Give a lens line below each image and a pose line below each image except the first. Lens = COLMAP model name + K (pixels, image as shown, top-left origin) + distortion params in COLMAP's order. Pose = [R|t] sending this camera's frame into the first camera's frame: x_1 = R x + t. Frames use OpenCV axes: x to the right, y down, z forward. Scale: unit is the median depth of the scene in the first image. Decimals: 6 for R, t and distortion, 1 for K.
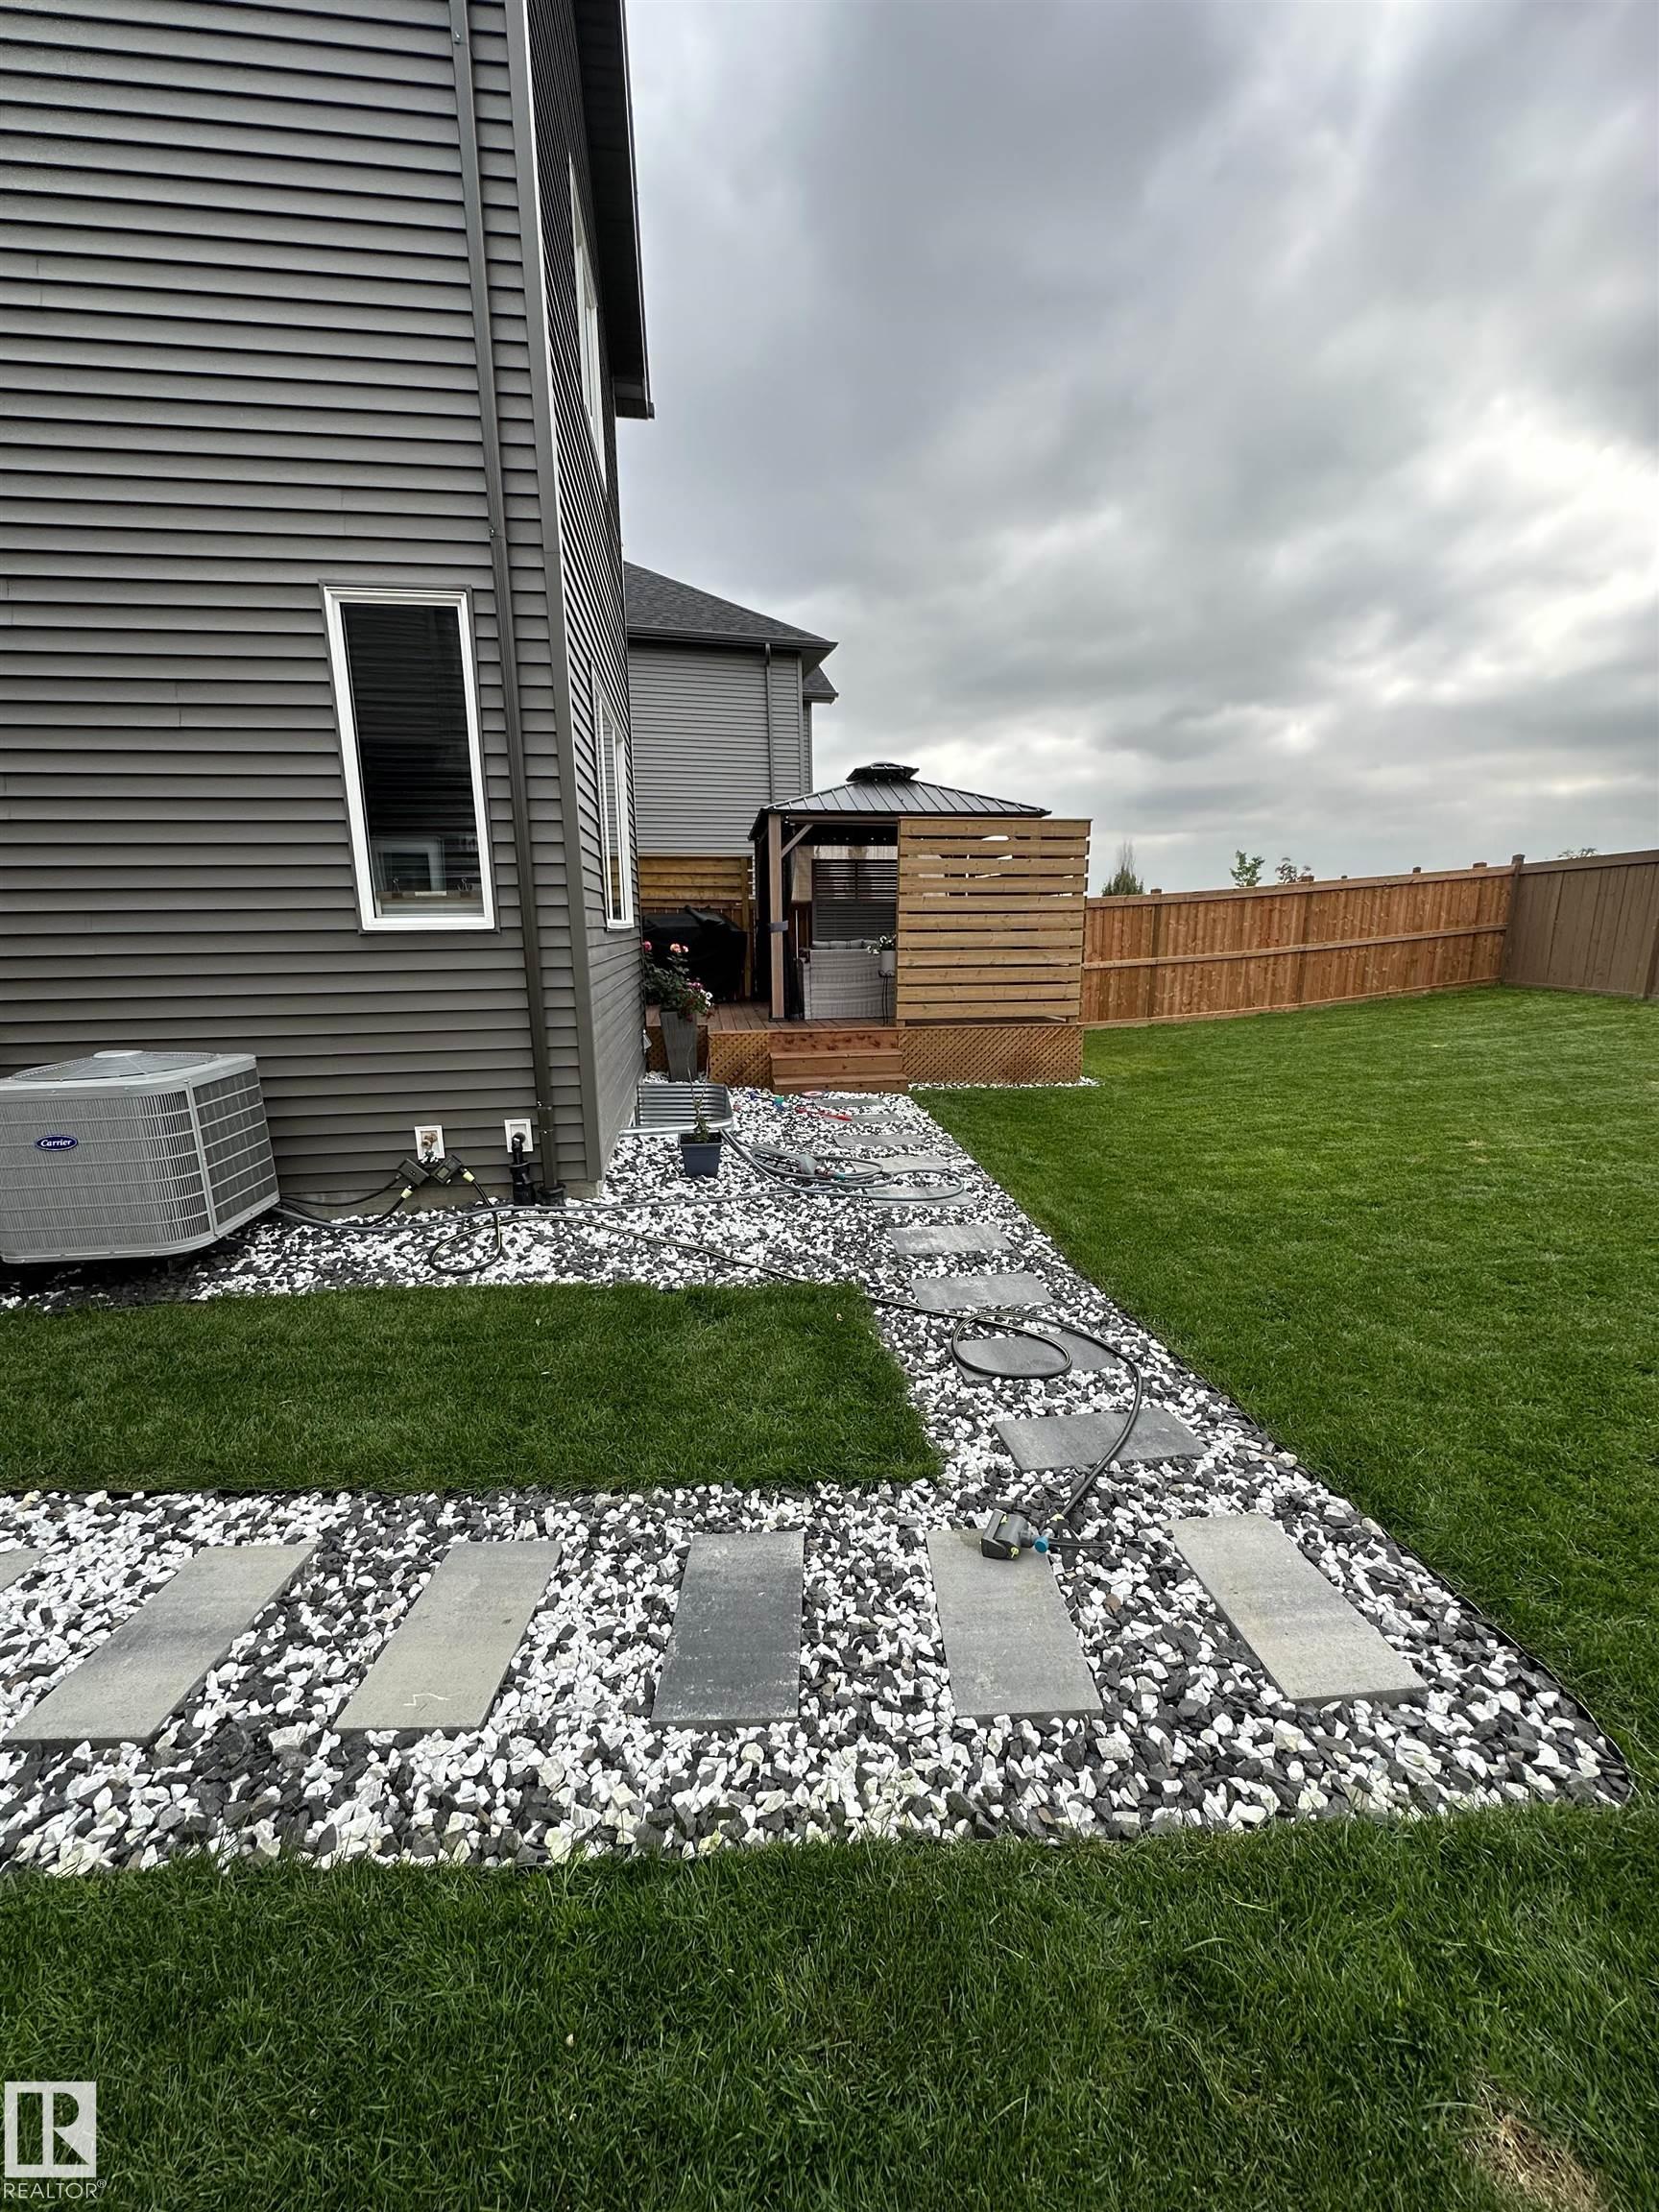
lens RADIAL K [[879.2, 0, 829.5], [0, 879.2, 1106.0], [0, 0, 1]] dist [-0.001968, 0.000262]
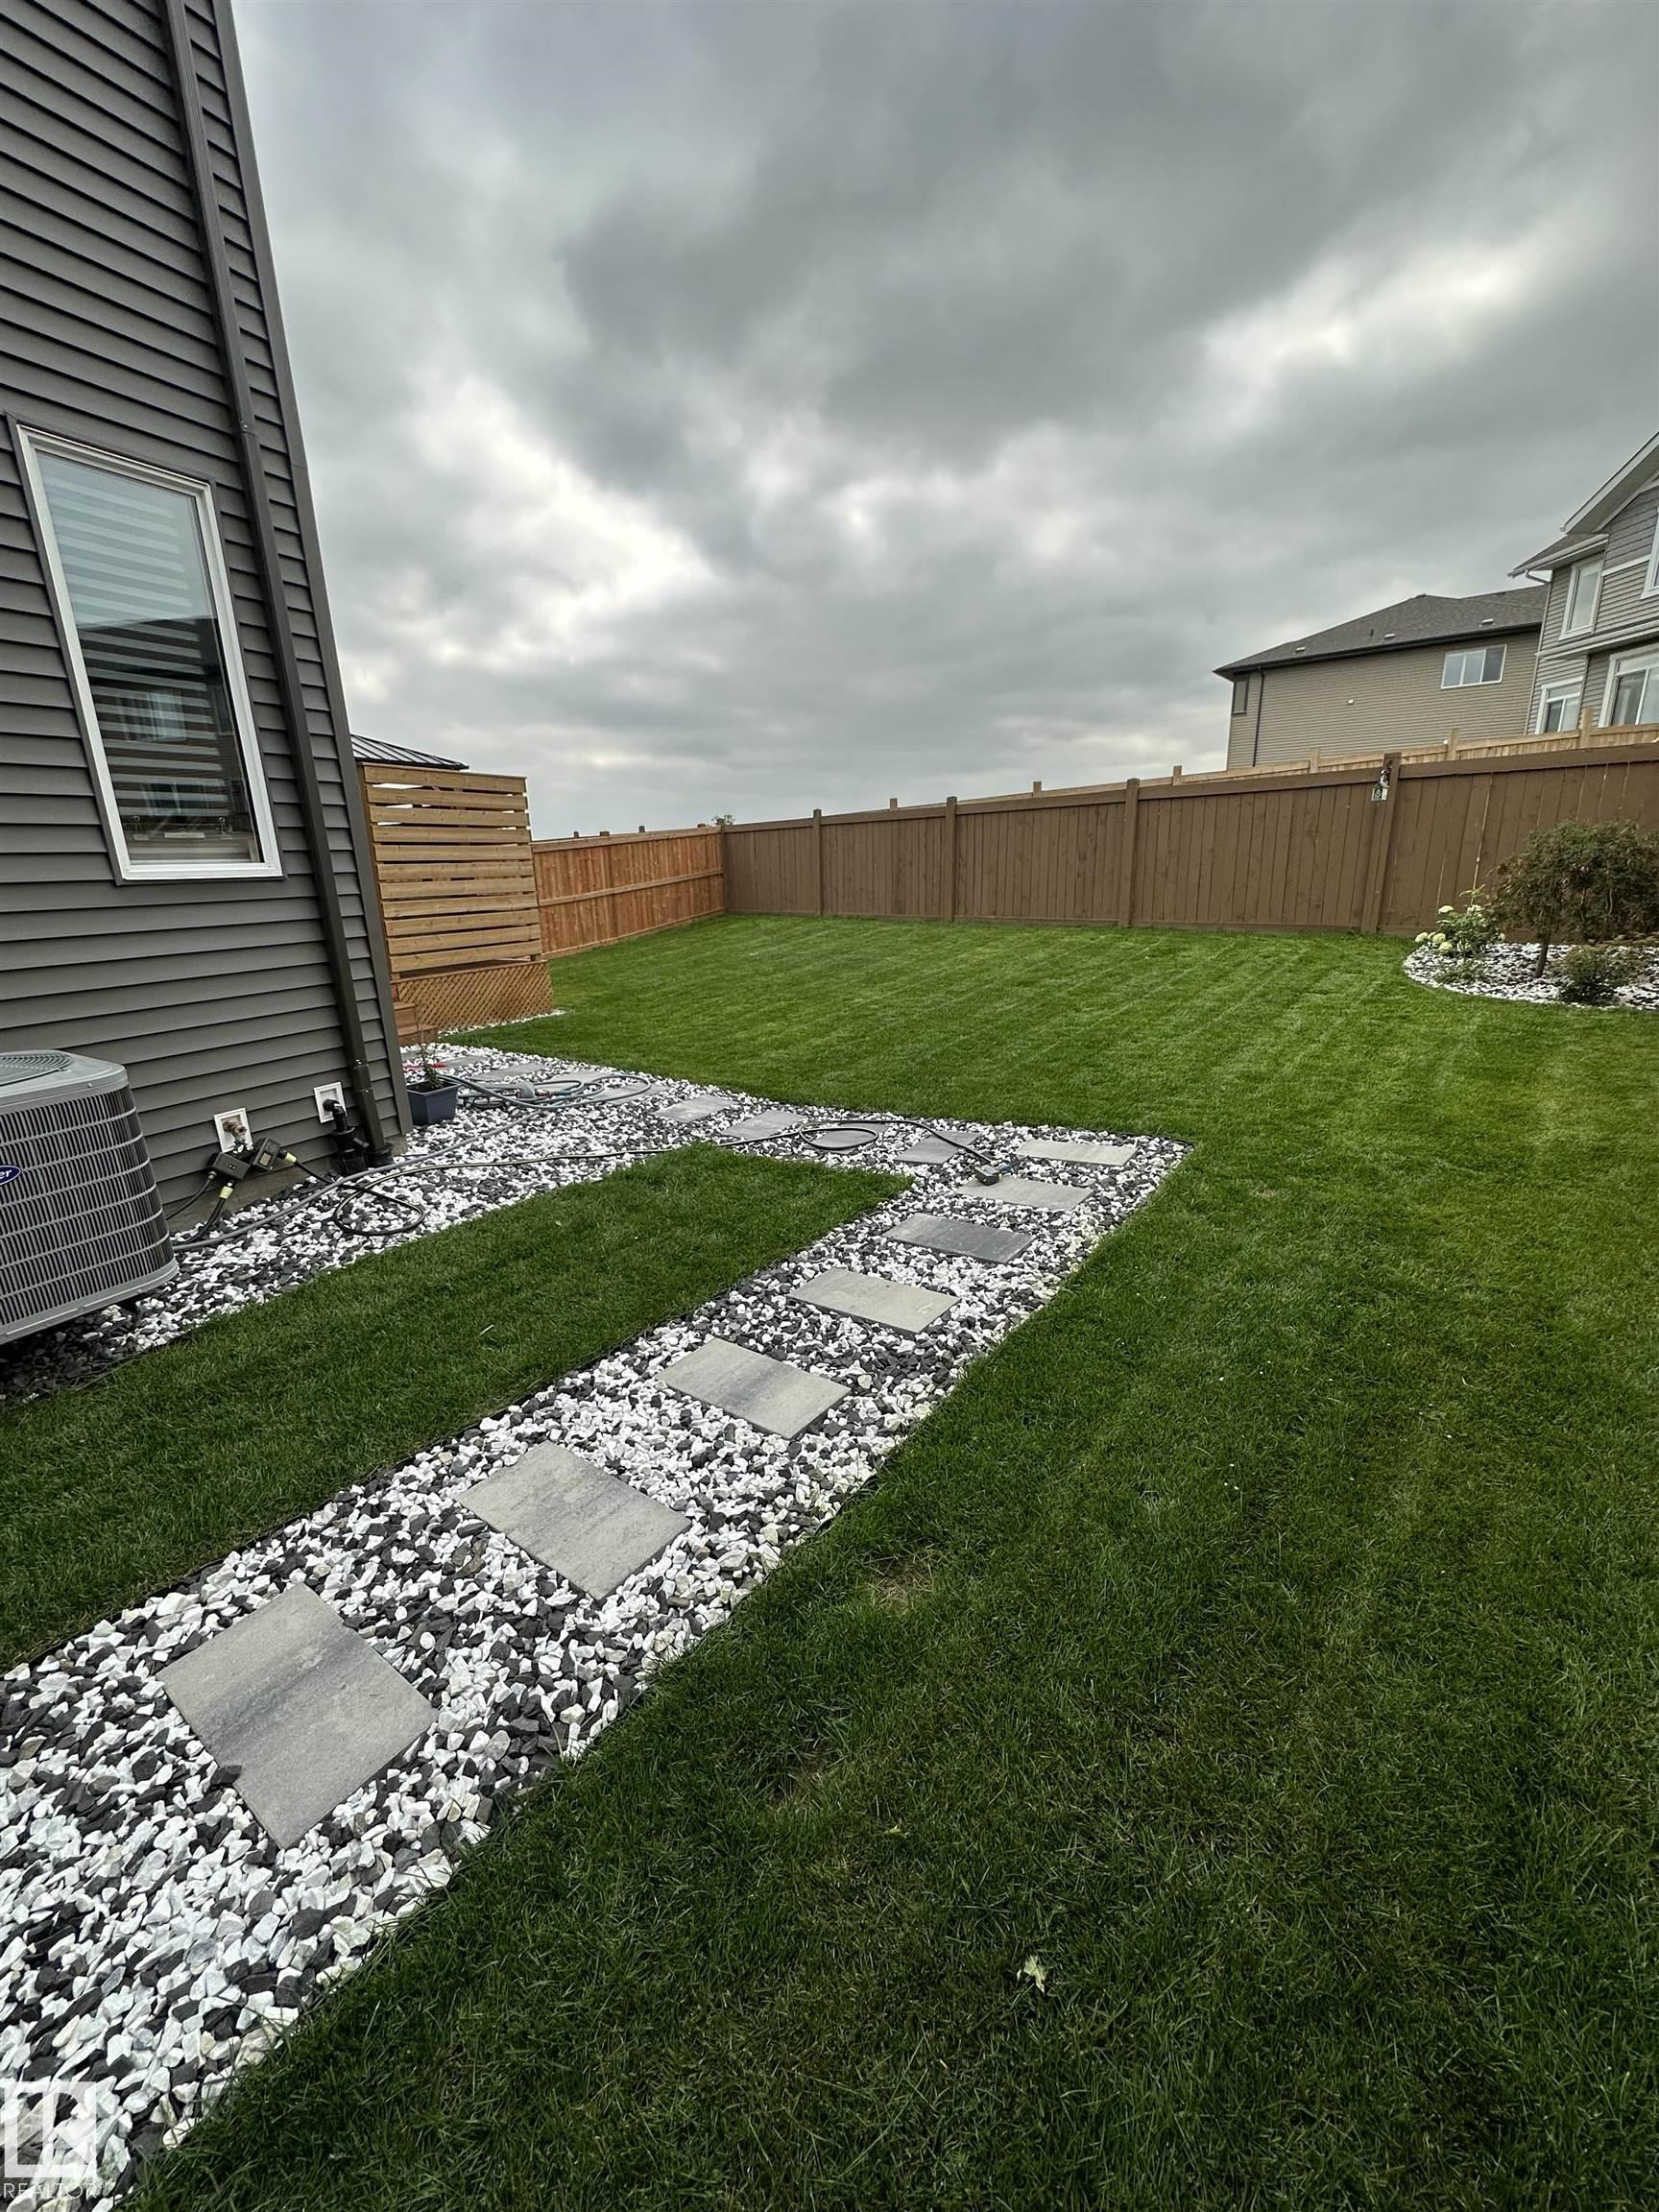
lens RADIAL K [[879.2, 0, 829.5], [0, 879.2, 1106.0], [0, 0, 1]] dist [-0.001968, 0.000262]
pose [[0.620326, -0.218193, 0.753384, -0.776881], [0.181842, 0.974364, 0.132467, 0.011391], [-0.762974, 0.054824, 0.644100, 0.003888]]
